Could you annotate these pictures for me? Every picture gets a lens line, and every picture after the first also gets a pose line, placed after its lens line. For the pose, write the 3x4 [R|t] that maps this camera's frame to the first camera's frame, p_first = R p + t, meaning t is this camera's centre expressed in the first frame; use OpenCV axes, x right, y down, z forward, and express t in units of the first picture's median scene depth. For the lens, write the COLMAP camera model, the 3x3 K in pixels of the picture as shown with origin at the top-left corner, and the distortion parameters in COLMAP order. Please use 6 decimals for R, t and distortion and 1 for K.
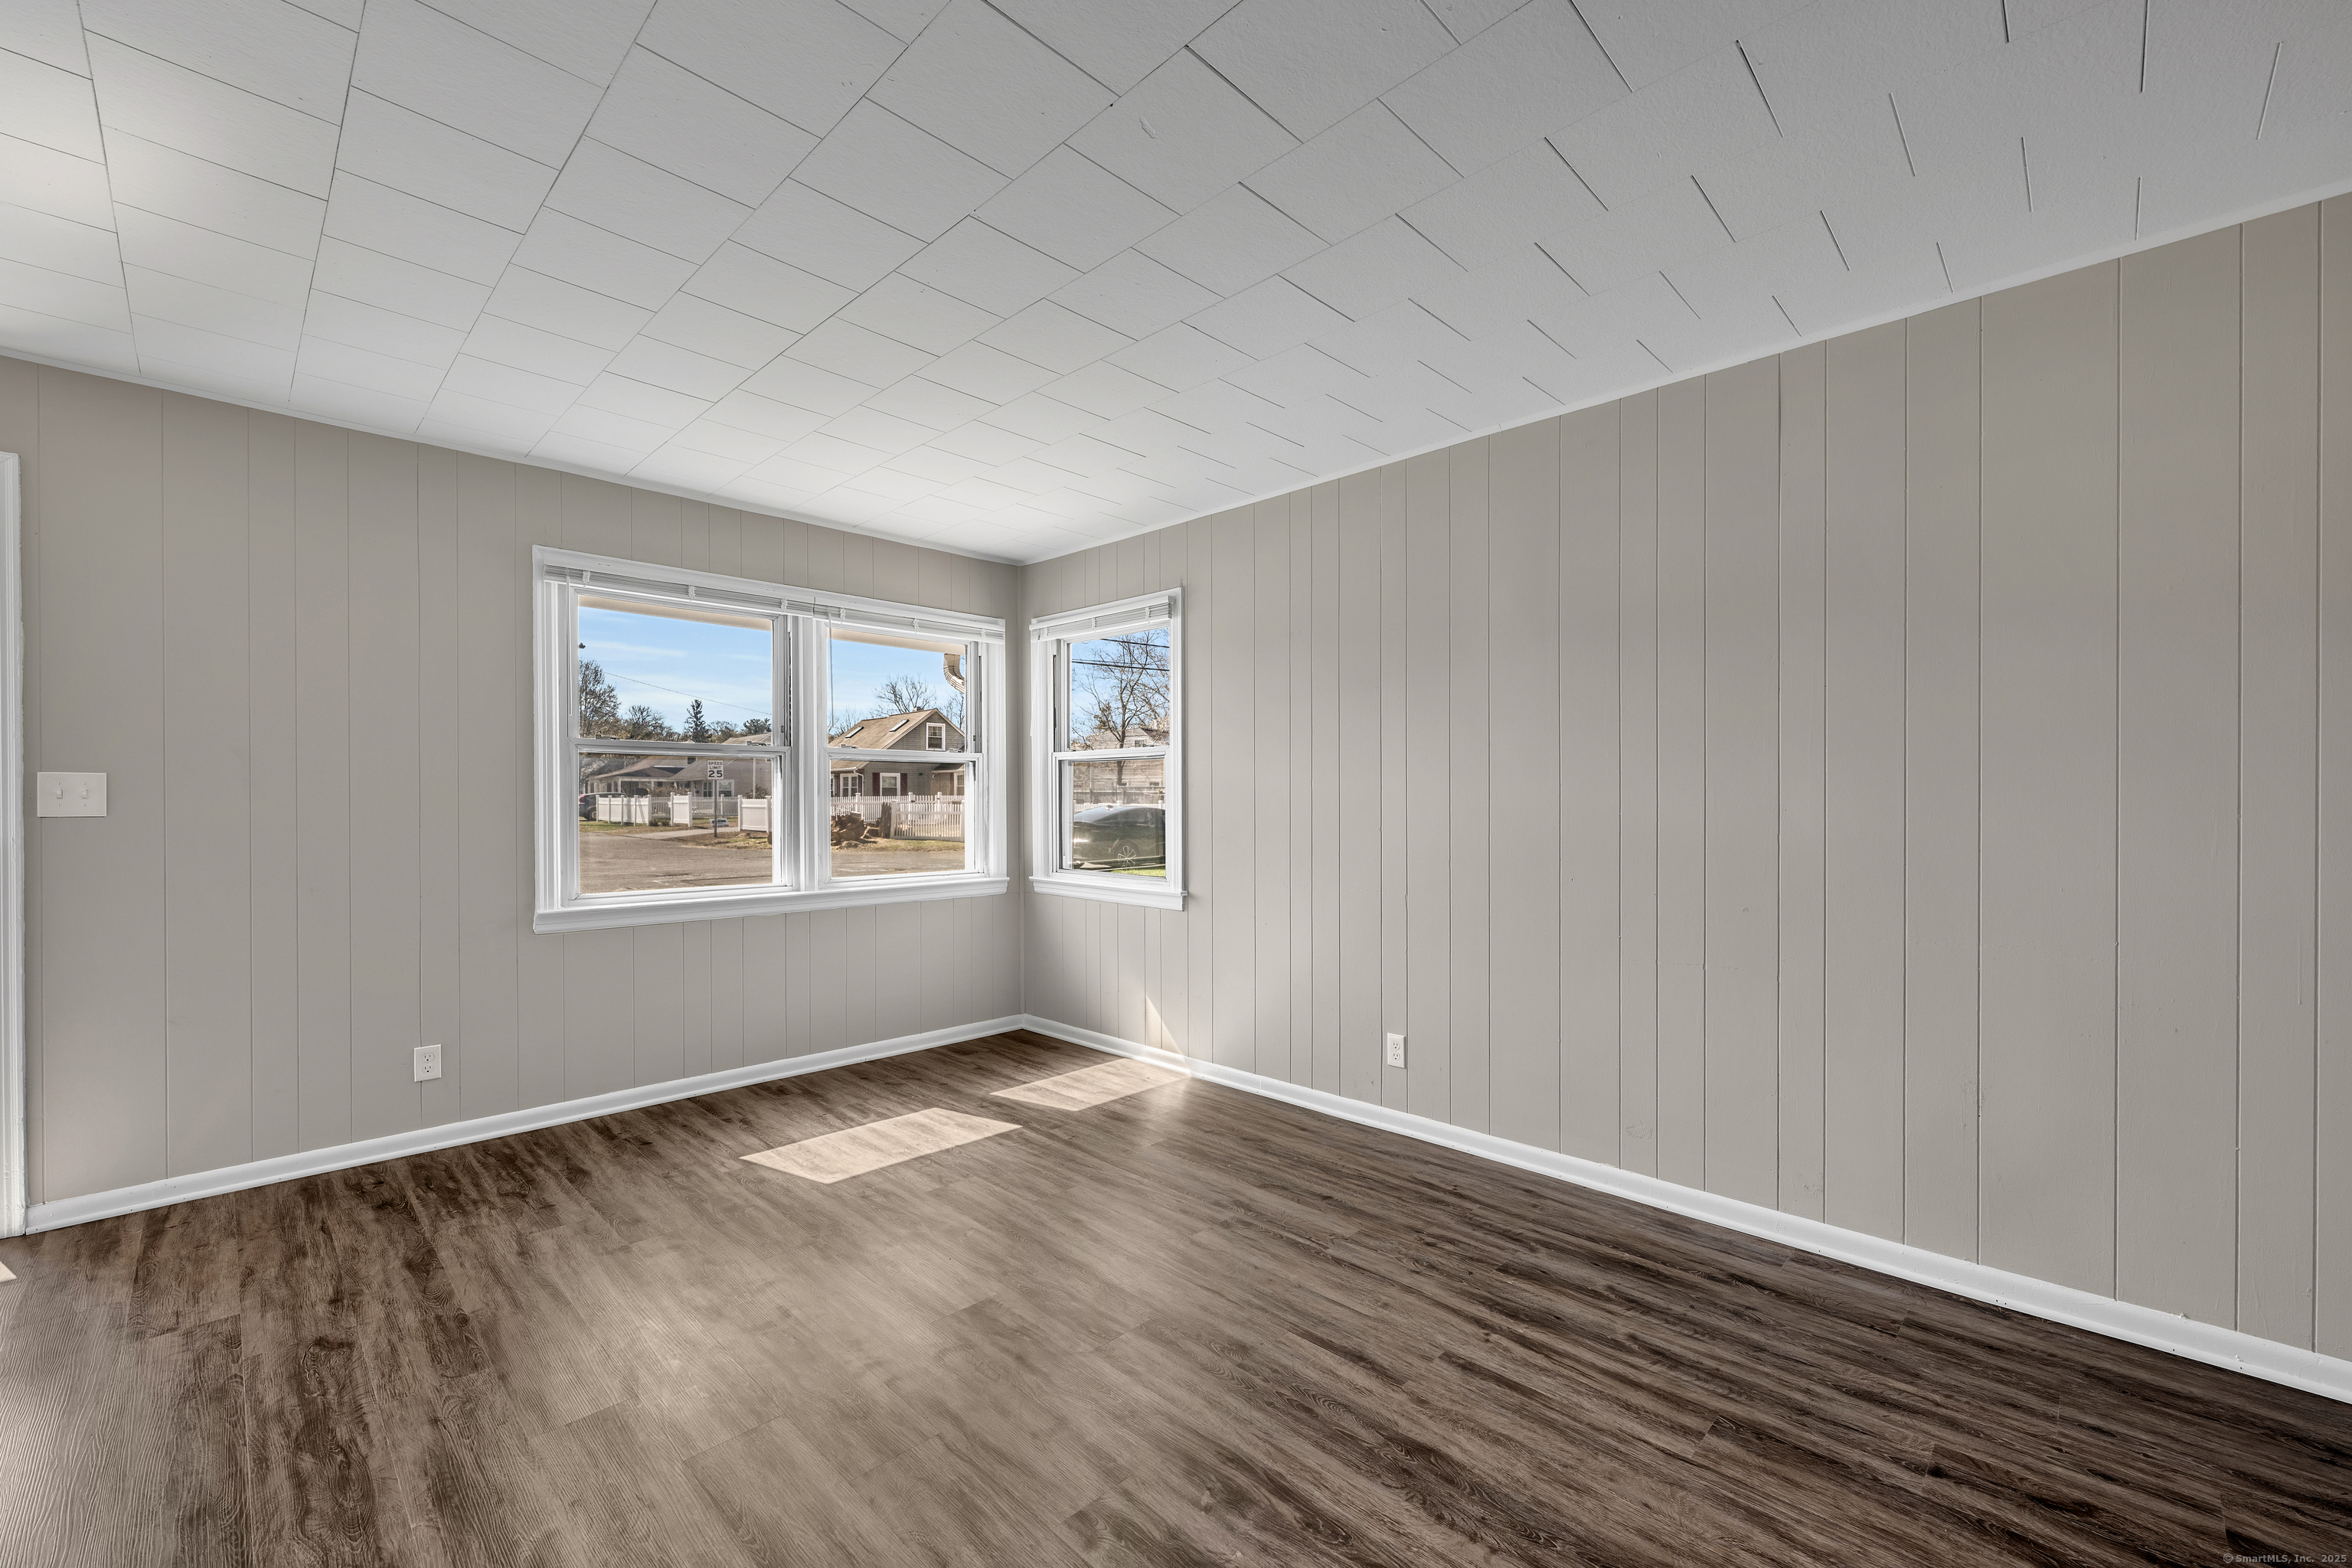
lens RADIAL K [[965.0, 0, 1183.9], [0, 965.0, 793.9], [0, 0, 1]] dist [-0.000409, 0.000822]
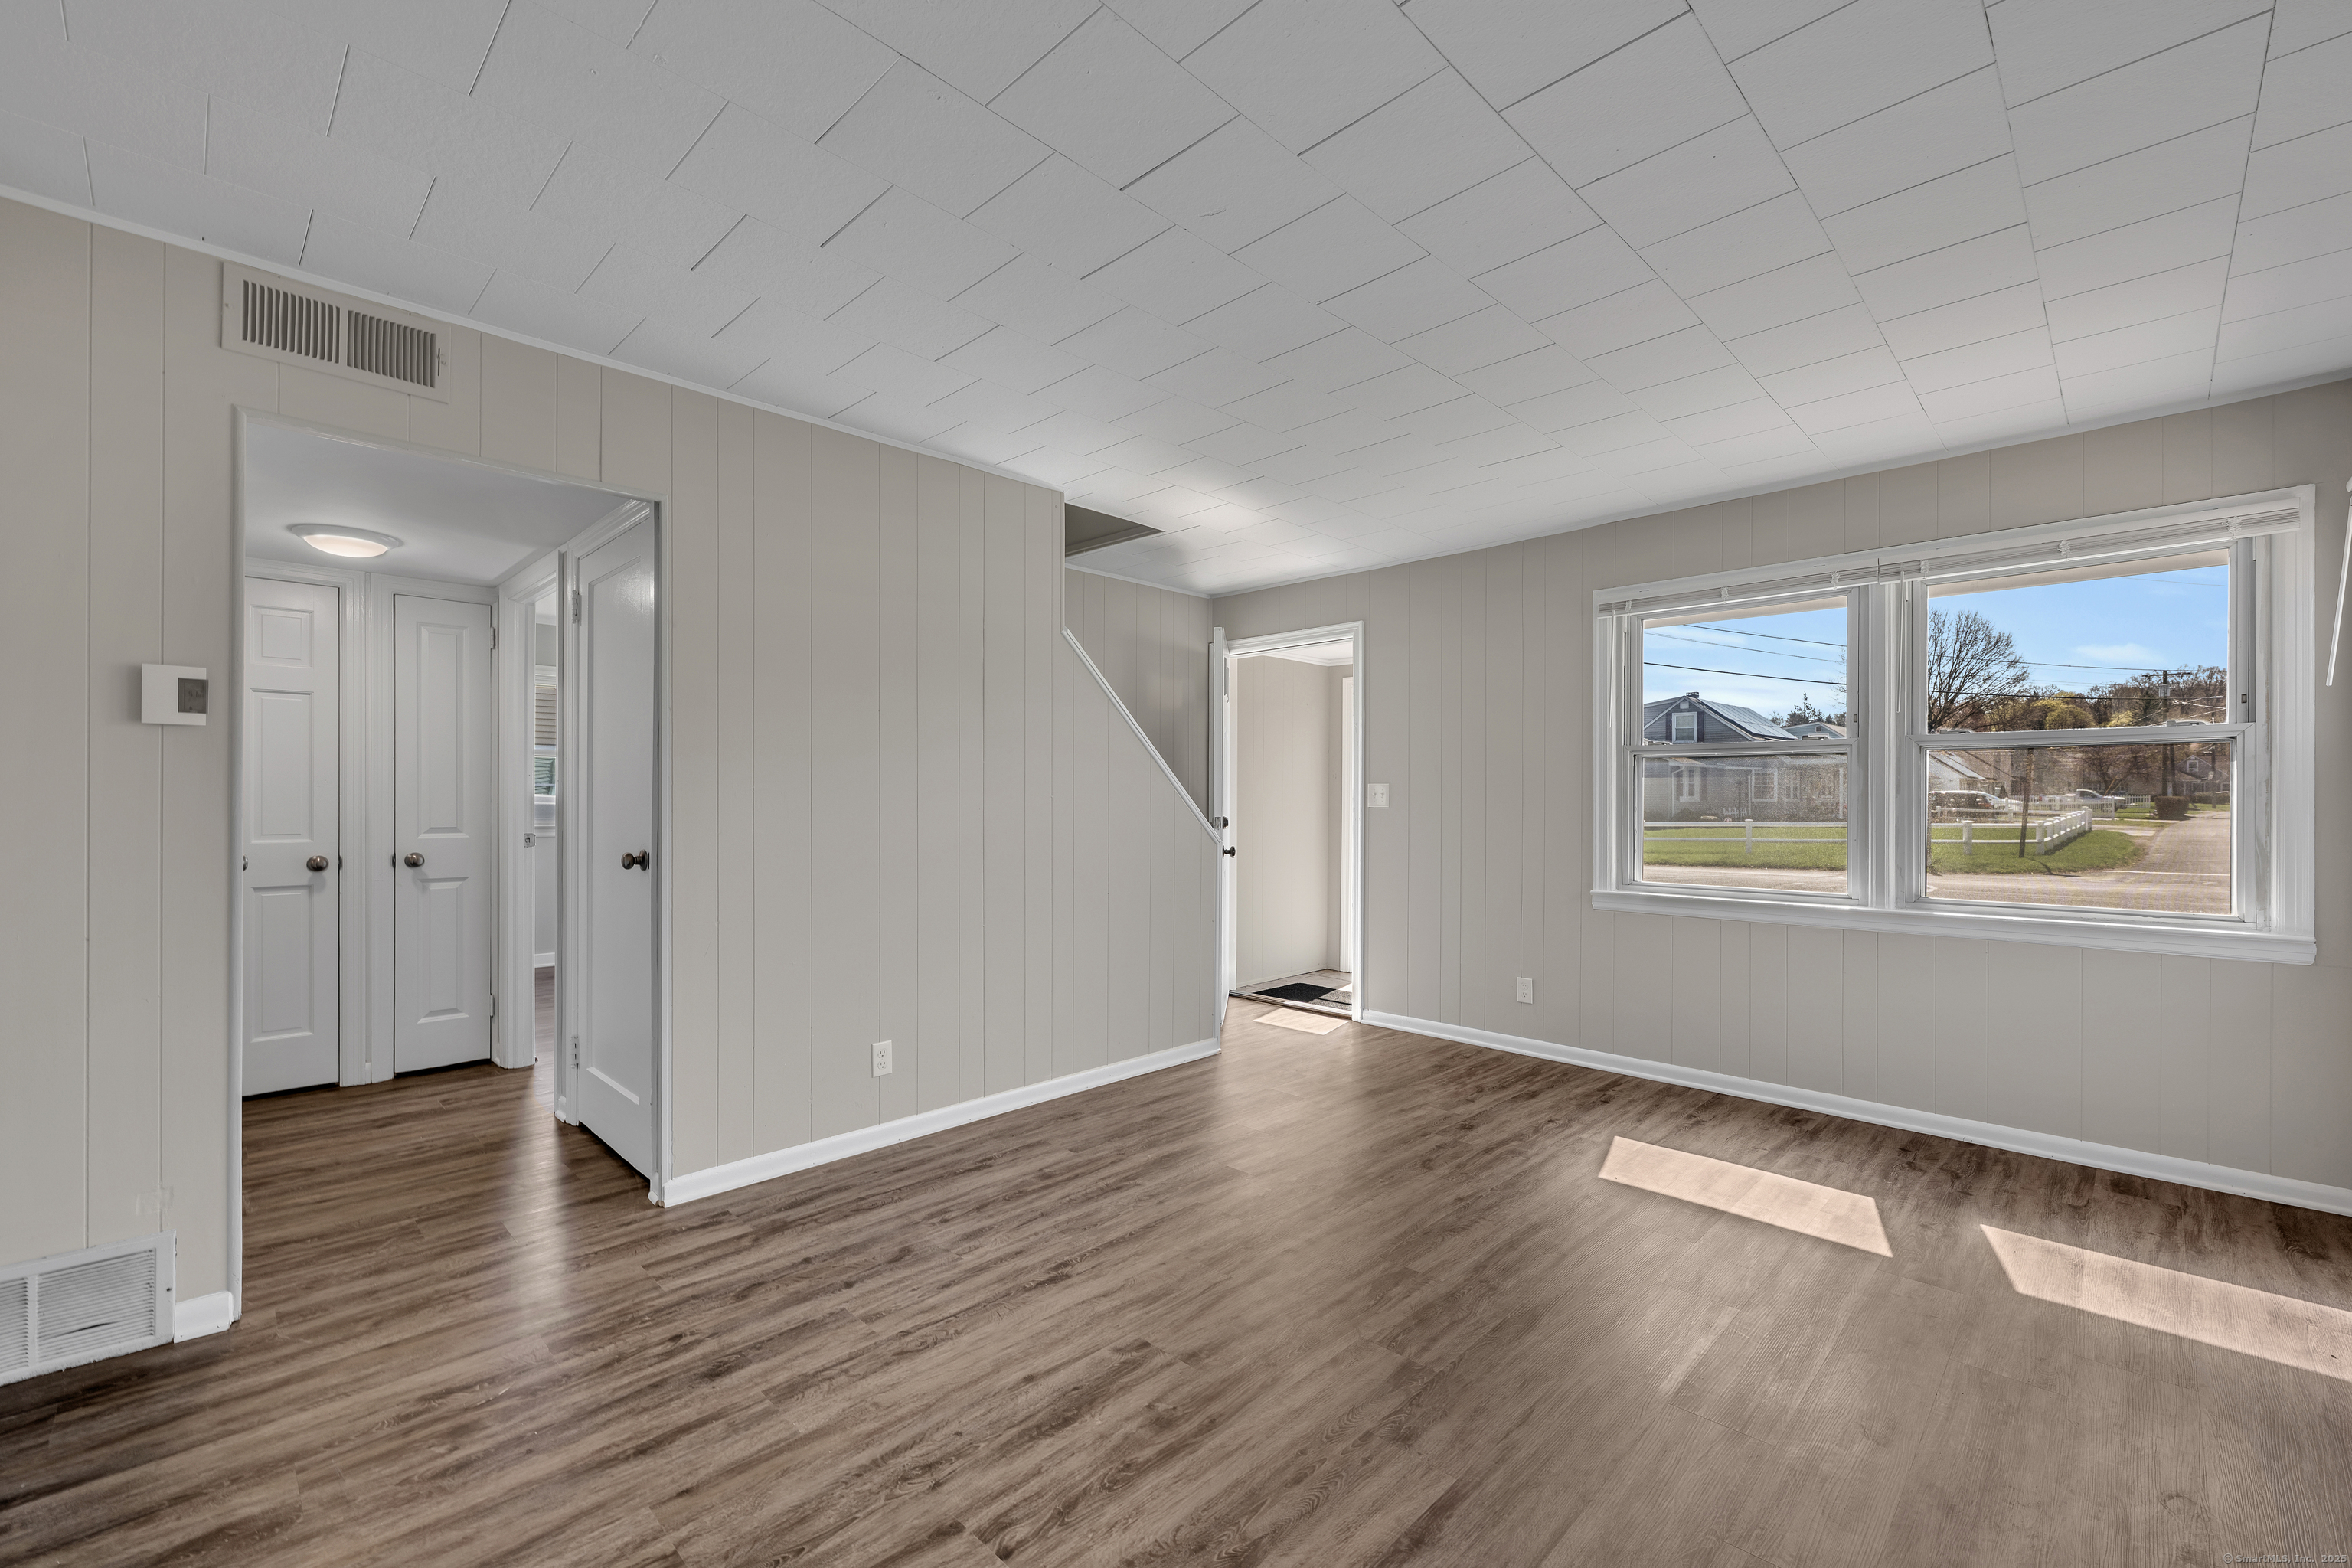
lens RADIAL K [[965.0, 0, 1184.5], [0, 965.0, 769.3], [0, 0, 1]] dist [-0.000409, 0.000822]
pose [[-0.002088, -0.034621, -0.999398, 0.549718], [-0.000783, 0.999400, -0.034619, 0.012533], [0.999998, 0.000710, -0.002114, 0.480357]]
